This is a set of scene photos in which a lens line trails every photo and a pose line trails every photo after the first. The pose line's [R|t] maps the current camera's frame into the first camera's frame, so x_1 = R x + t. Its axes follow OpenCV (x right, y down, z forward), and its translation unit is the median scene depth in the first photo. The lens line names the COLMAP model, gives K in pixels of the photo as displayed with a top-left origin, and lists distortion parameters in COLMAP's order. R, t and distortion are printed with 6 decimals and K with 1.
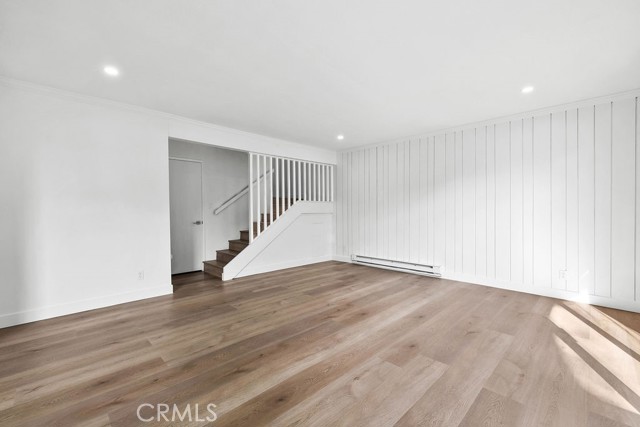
lens RADIAL K [[271.7, 0, 316.1], [0, 271.7, 213.3], [0, 0, 1]] dist [0.004002, -0.000596]
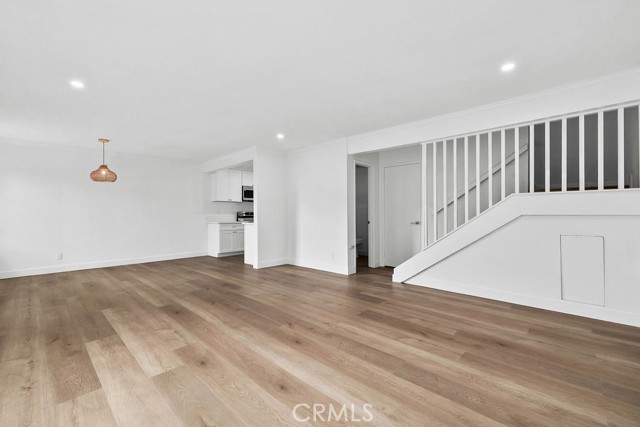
lens RADIAL K [[271.7, 0, 322.2], [0, 271.7, 222.5], [0, 0, 1]] dist [0.004002, -0.000596]
pose [[0.045737, 0.041043, -0.998110, 0.907357], [-0.005661, 0.999150, 0.040826, -0.011533], [0.998937, 0.003783, 0.045930, 0.980472]]
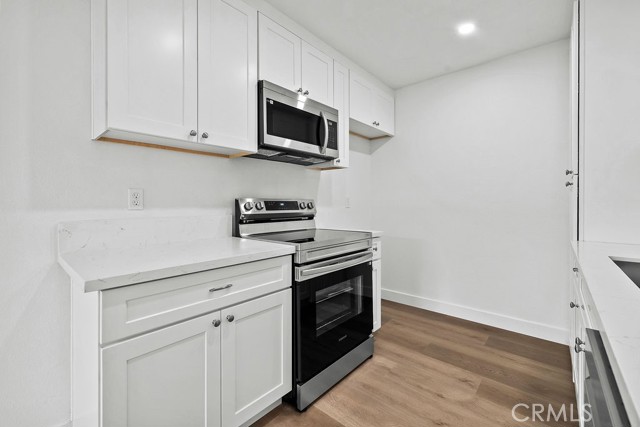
lens RADIAL K [[271.7, 0, 322.7], [0, 271.7, 201.4], [0, 0, 1]] dist [0.004002, -0.000596]
pose [[0.084858, 0.006343, -0.996373, -1.033918], [-0.008919, 0.999945, 0.005606, -0.001232], [0.996353, 0.008411, 0.084909, 0.453731]]
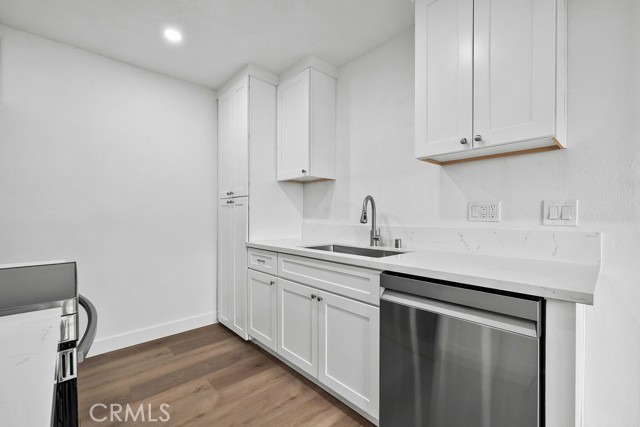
lens RADIAL K [[271.7, 0, 311.5], [0, 271.7, 217.8], [0, 0, 1]] dist [0.004002, -0.000596]
pose [[0.999225, 0.013991, -0.036799, -1.305712], [-0.014232, 0.999879, -0.006297, 0.007954], [0.036706, 0.006815, 0.999303, 0.236863]]
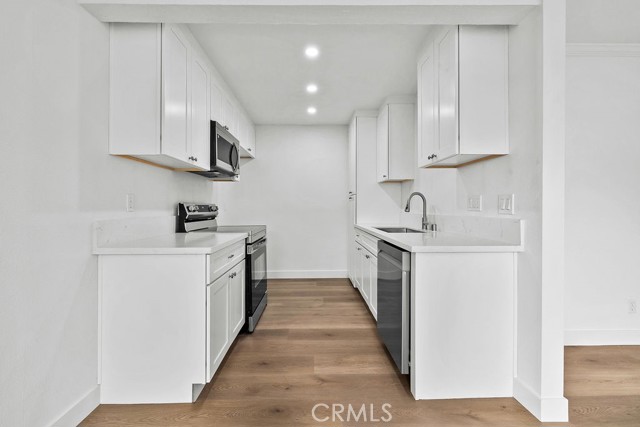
lens RADIAL K [[271.7, 0, 316.4], [0, 271.7, 204.3], [0, 0, 1]] dist [0.004002, -0.000596]
pose [[0.728100, 0.004808, -0.685454, -0.839684], [-0.015288, 0.999841, -0.009226, 0.002873], [0.685300, 0.017197, 0.728057, 0.020352]]
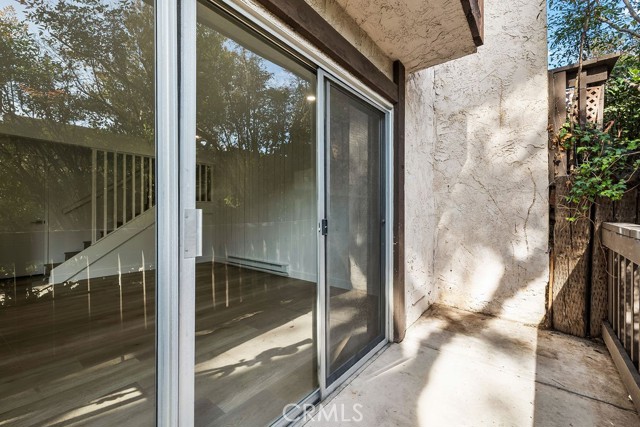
lens RADIAL K [[271.7, 0, 318.3], [0, 271.7, 211.9], [0, 0, 1]] dist [0.004002, -0.000596]
pose [[0.992296, 0.008866, 0.123574, 0.645457], [-0.007454, 0.999902, -0.011885, 0.003335], [-0.123667, 0.010872, 0.992264, -0.063268]]
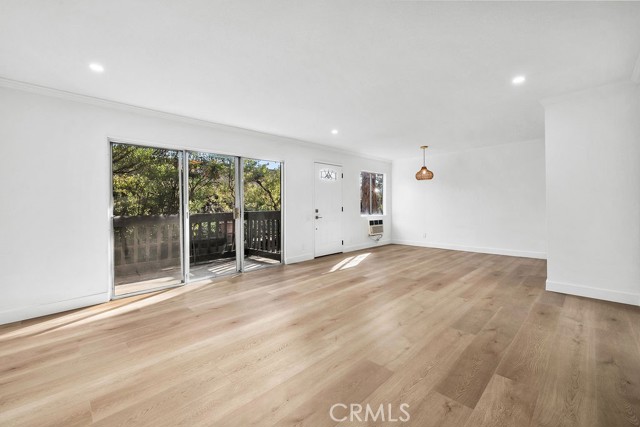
lens RADIAL K [[271.7, 0, 313.8], [0, 271.7, 211.0], [0, 0, 1]] dist [0.004002, -0.000596]
pose [[-0.999764, 0.021287, 0.004384, 0.096833], [0.021399, 0.999397, 0.027334, -0.014435], [-0.003799, 0.027422, -0.999617, 1.761019]]
